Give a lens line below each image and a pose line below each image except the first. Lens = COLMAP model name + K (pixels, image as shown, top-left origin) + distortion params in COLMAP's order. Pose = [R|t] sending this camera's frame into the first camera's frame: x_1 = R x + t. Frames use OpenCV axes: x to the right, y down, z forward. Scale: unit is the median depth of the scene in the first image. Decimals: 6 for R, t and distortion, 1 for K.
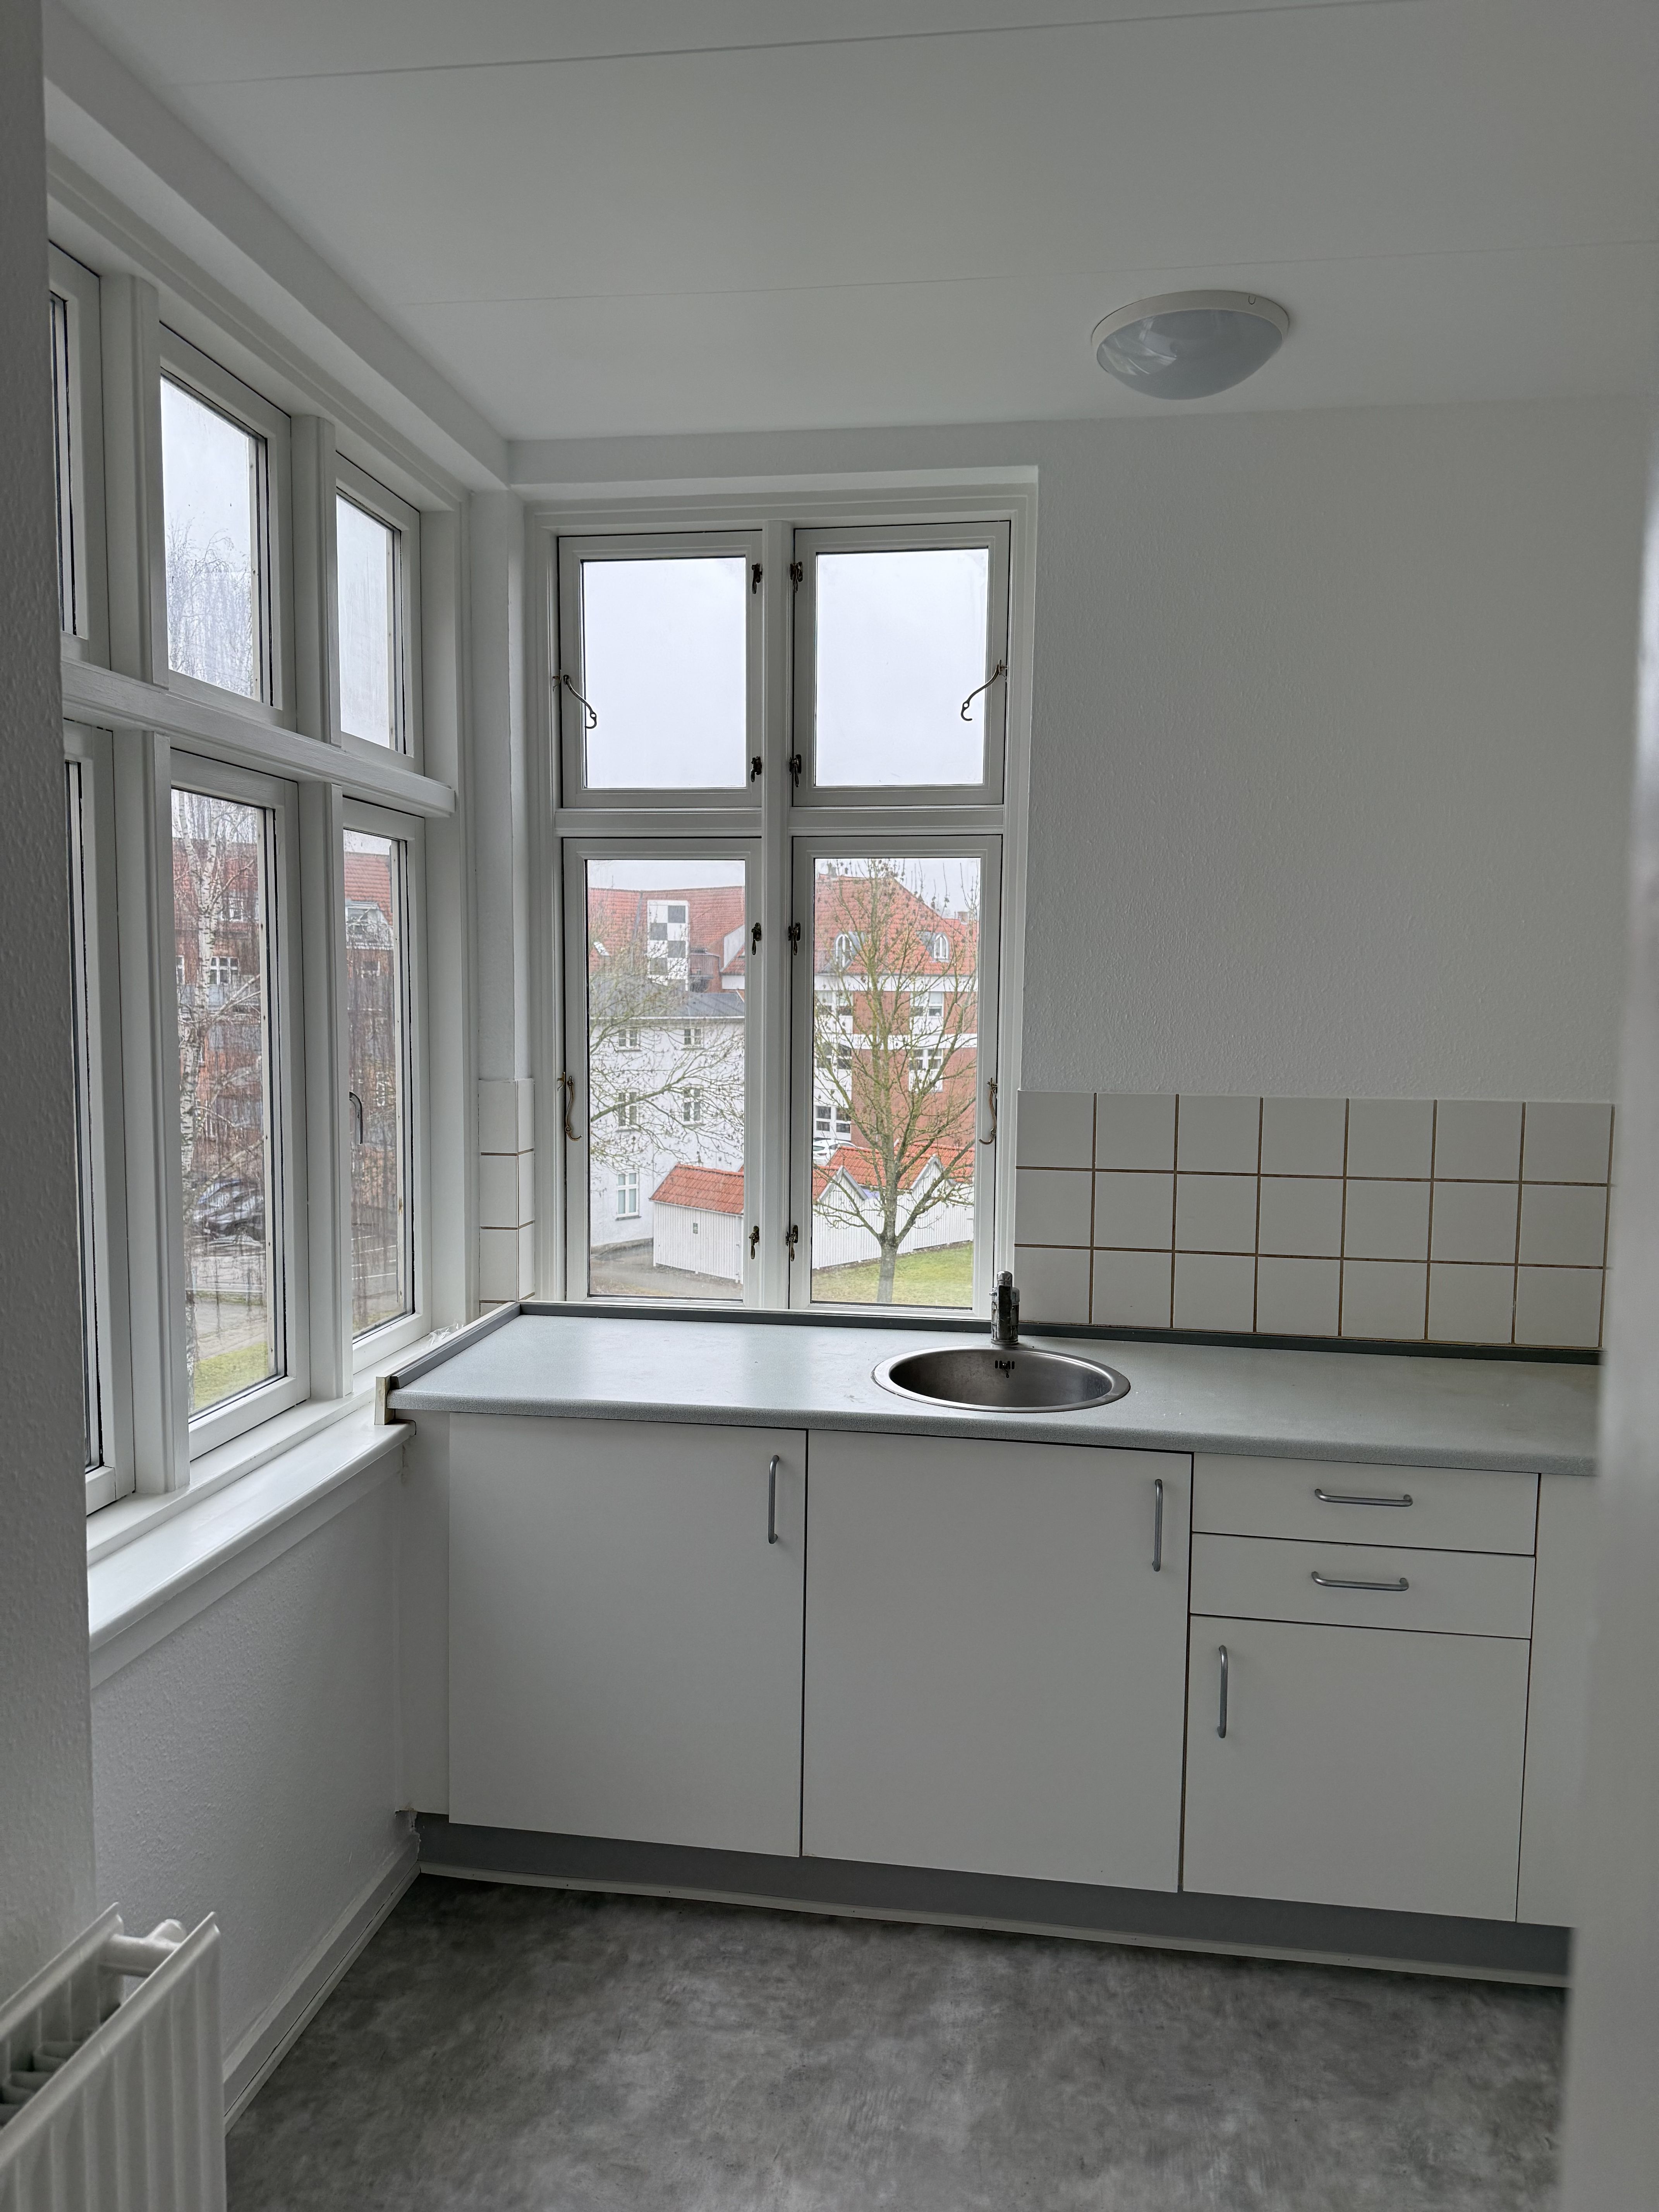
lens RADIAL K [[1537.5, 0, 829.5], [0, 1537.5, 1106.0], [0, 0, 1]] dist [0.024025, -0.030218]
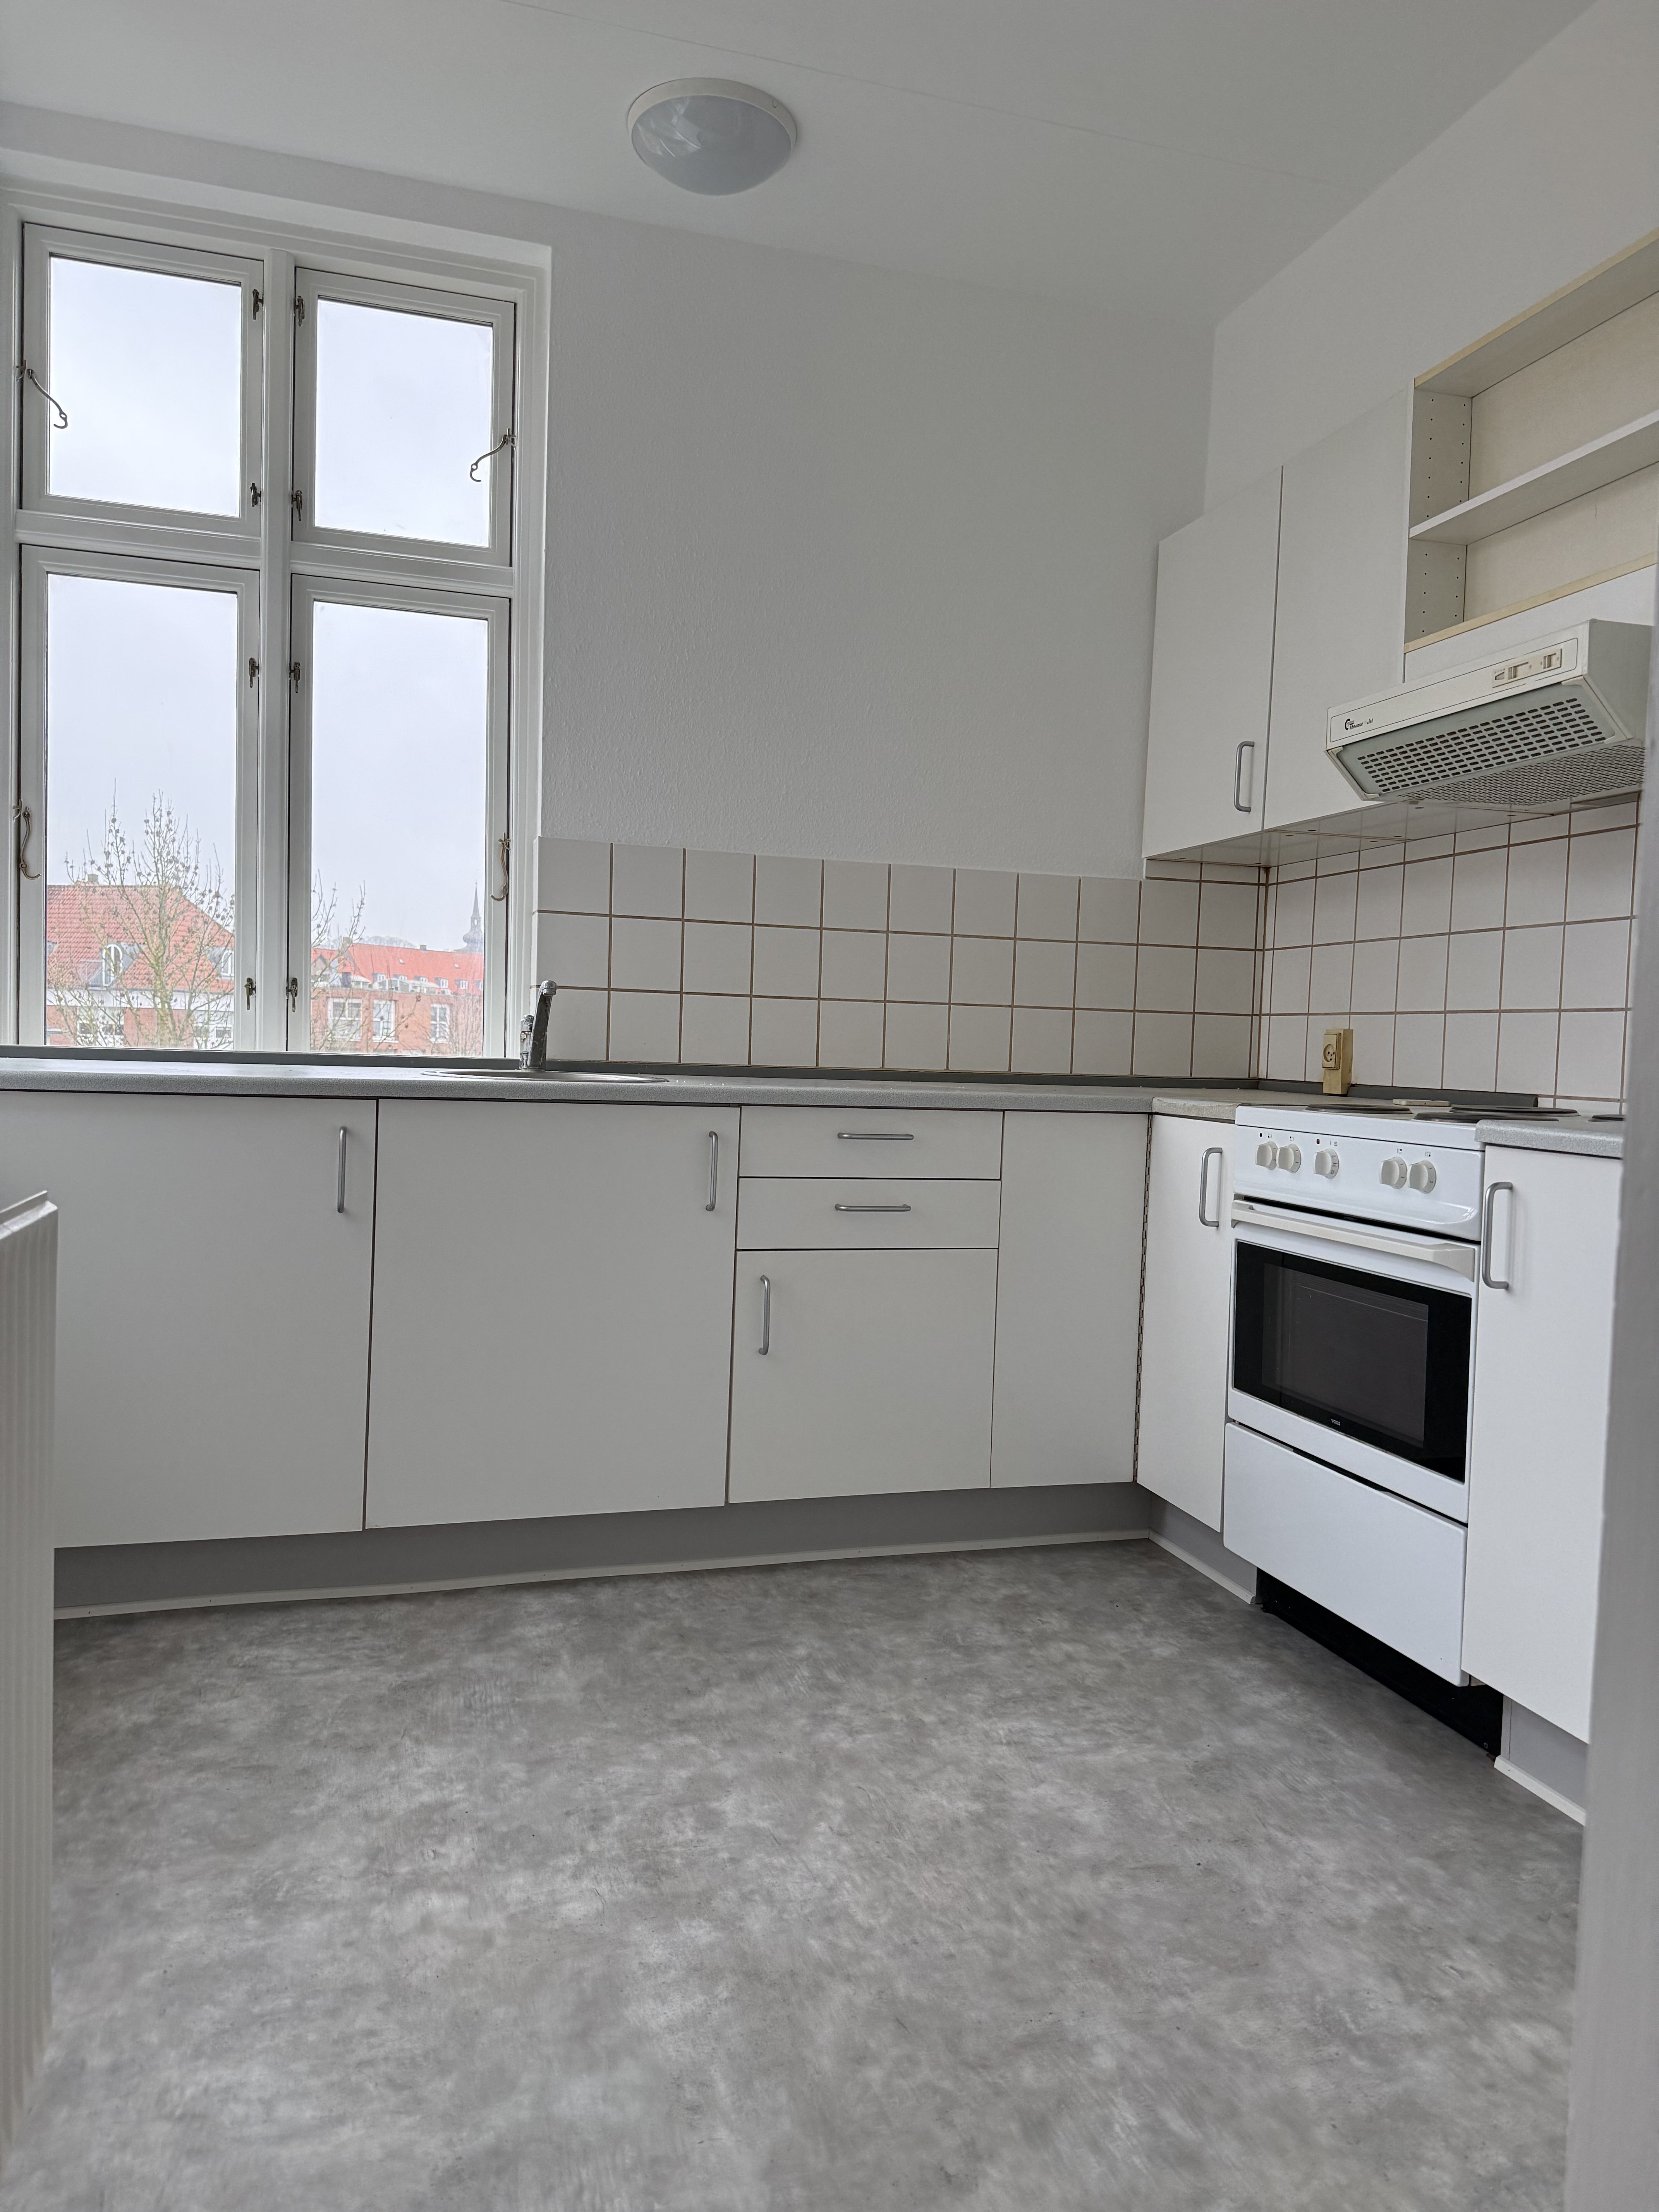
lens RADIAL K [[1537.5, 0, 829.5], [0, 1537.5, 1106.0], [0, 0, 1]] dist [0.024025, -0.030218]
pose [[0.900770, -0.000698, 0.434296, -0.190759], [0.011524, 0.999685, -0.022296, 0.251857], [-0.434144, 0.025088, 0.900494, -0.037594]]
